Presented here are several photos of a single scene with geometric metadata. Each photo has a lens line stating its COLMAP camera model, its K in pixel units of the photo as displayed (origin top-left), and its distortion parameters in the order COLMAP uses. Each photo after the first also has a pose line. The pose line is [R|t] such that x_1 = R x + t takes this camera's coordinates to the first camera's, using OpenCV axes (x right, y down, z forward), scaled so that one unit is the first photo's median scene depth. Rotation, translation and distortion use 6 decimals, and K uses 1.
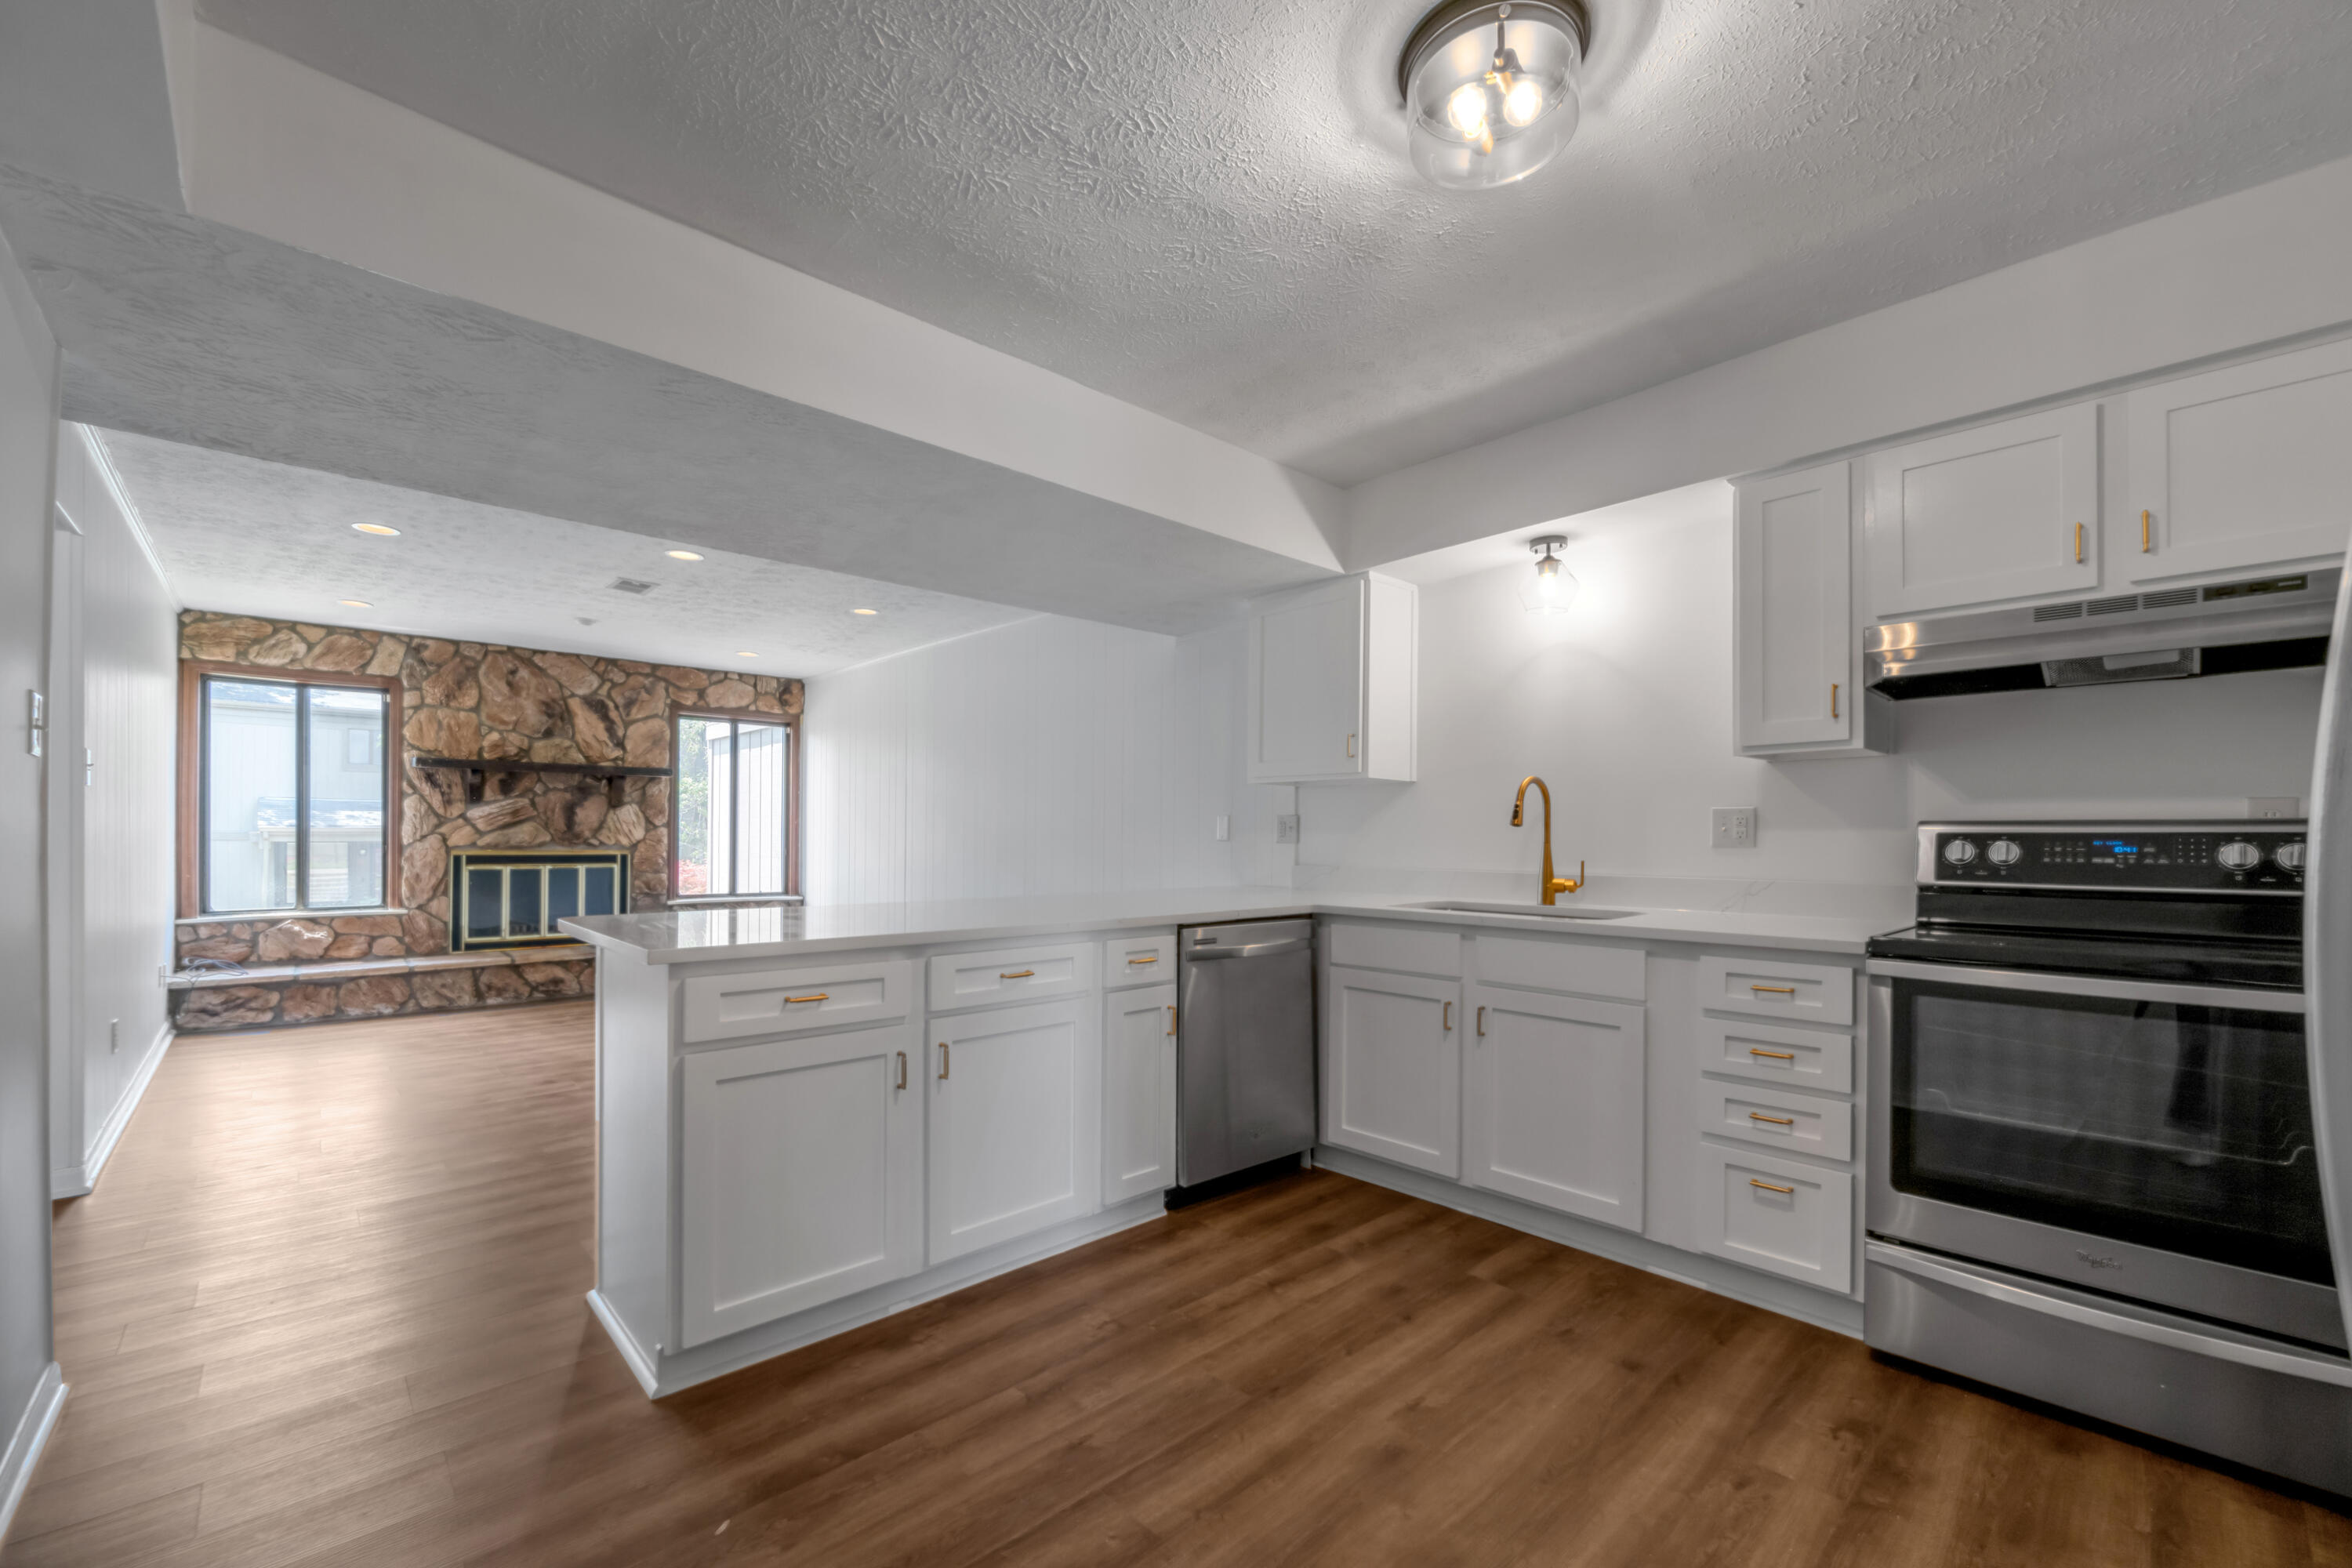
lens RADIAL K [[949.7, 0, 1180.7], [0, 949.7, 836.9], [0, 0, 1]] dist [-0.006329, 0.000711]
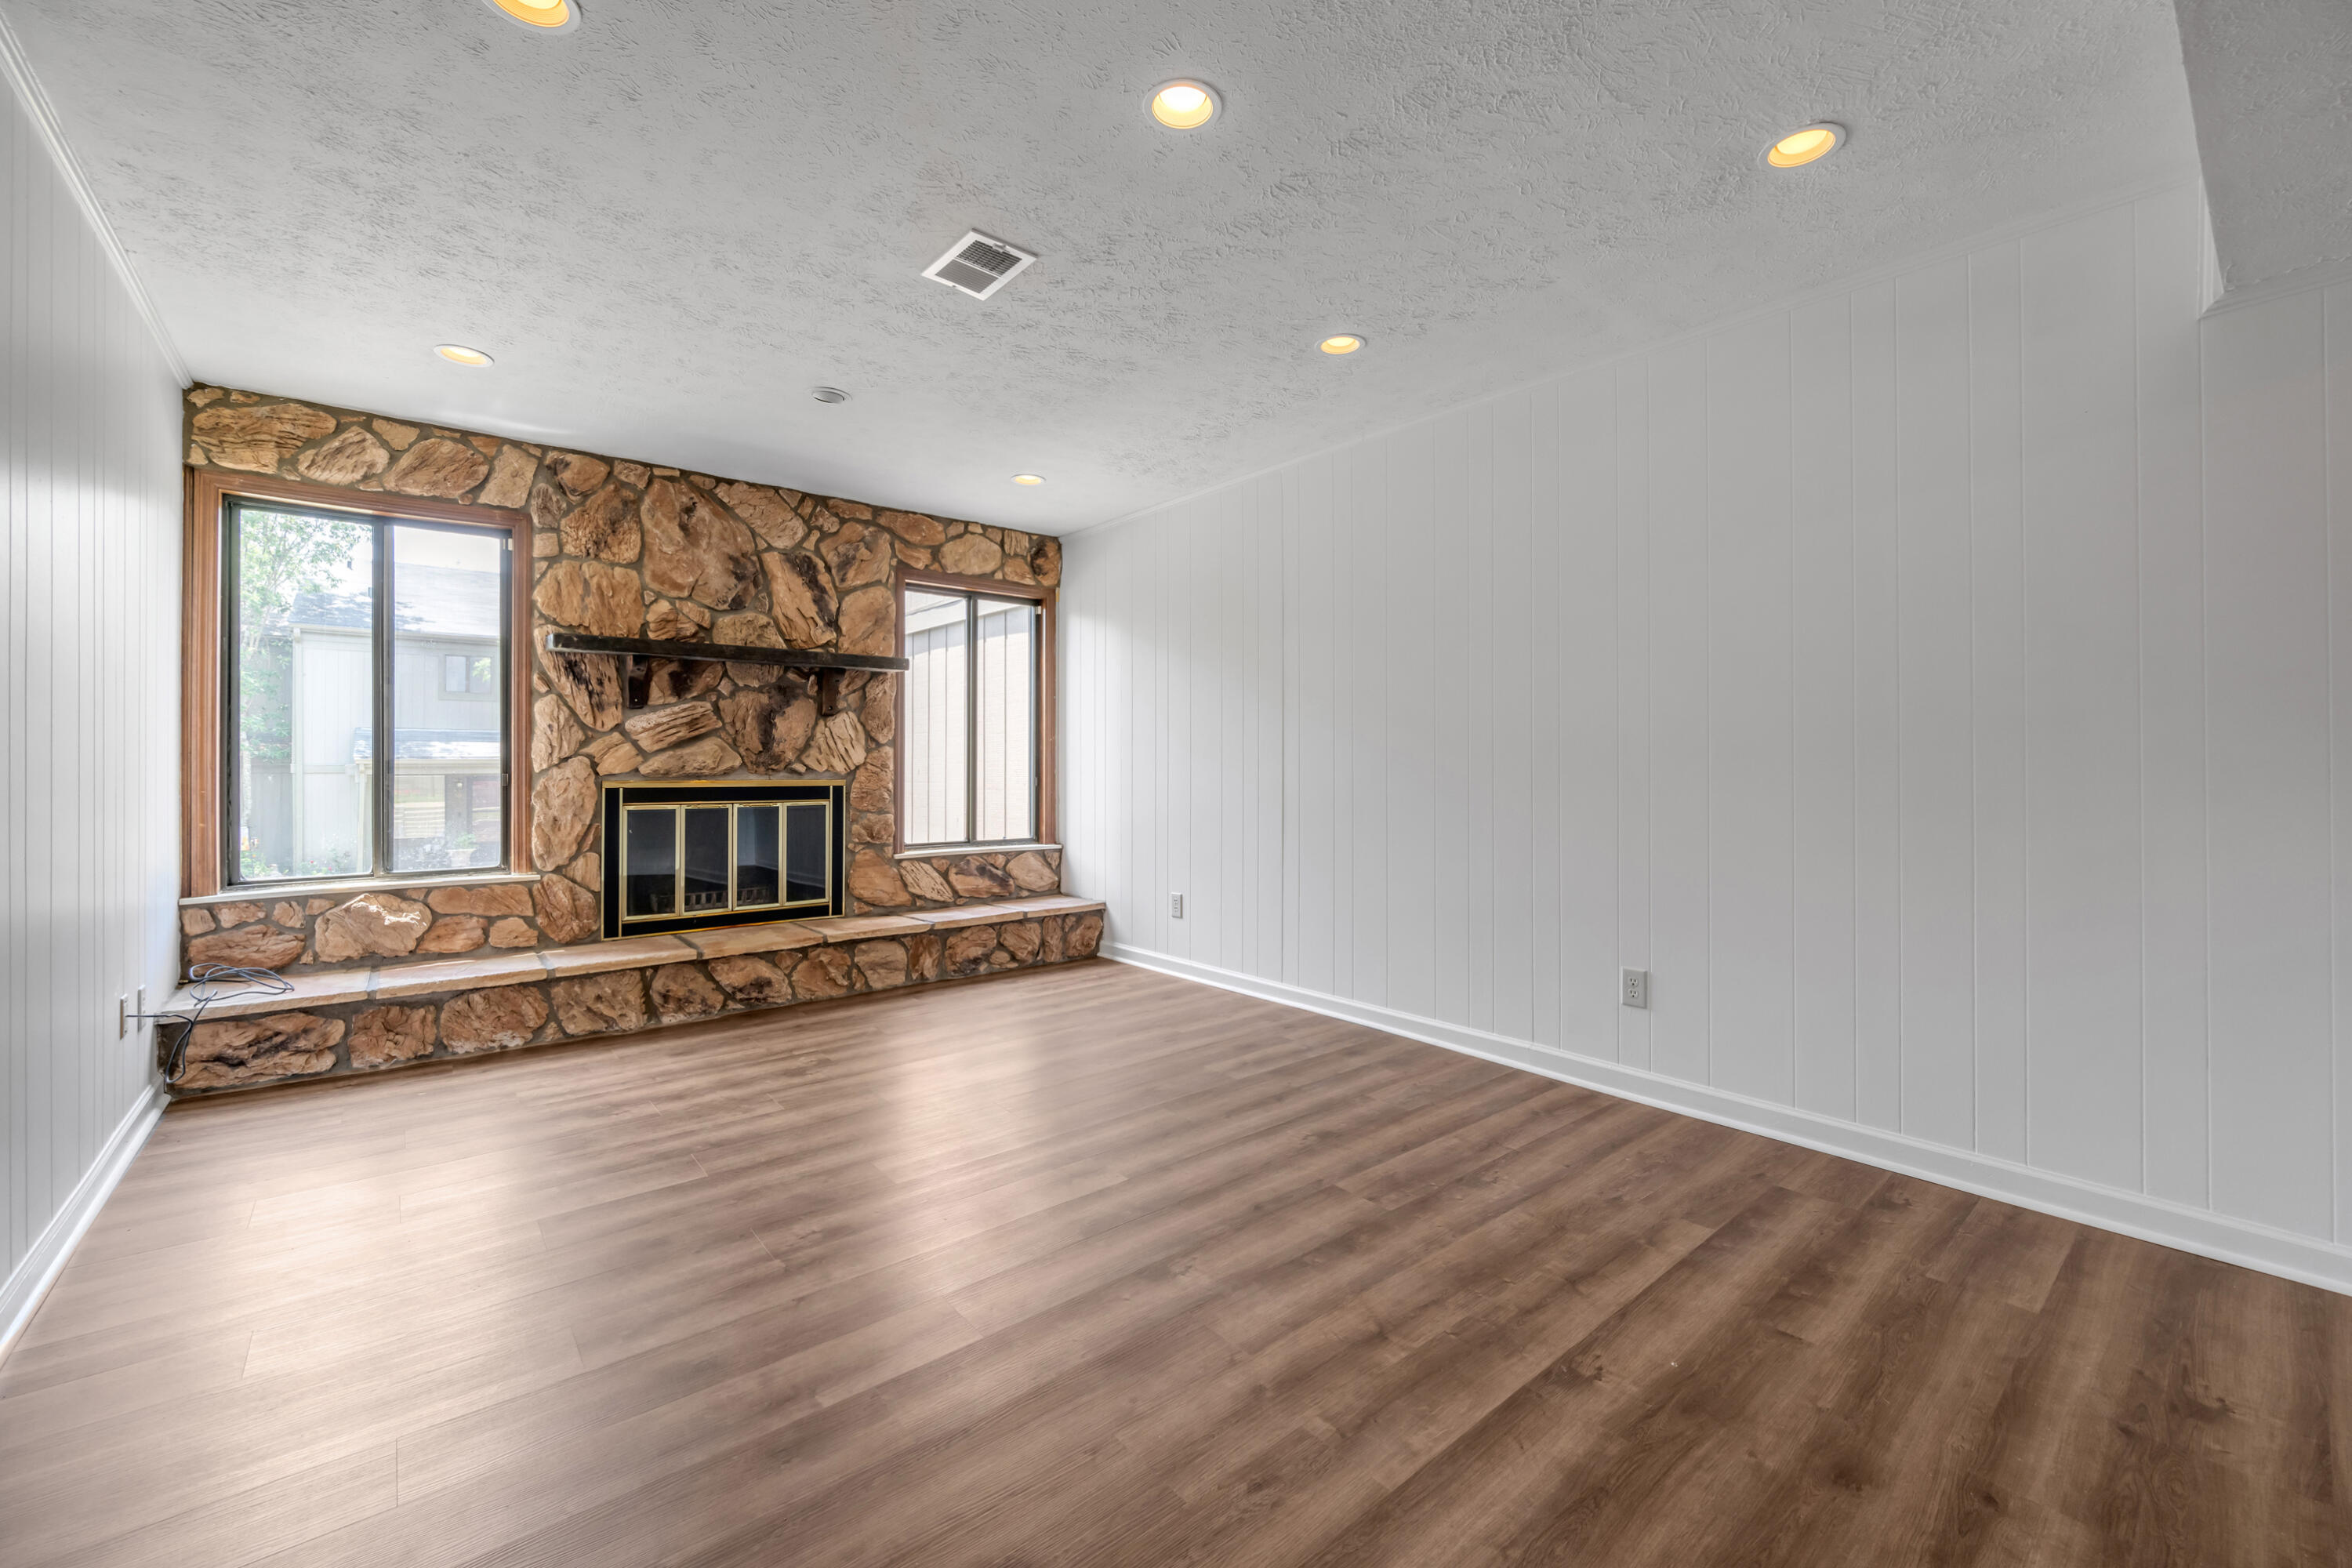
lens RADIAL K [[949.7, 0, 1177.5], [0, 949.7, 761.6], [0, 0, 1]] dist [-0.006329, 0.000711]
pose [[0.998470, -0.004496, -0.055121, -0.395757], [0.004316, 0.999985, -0.003385, 0.005628], [0.055135, 0.003142, 0.998474, 0.432649]]
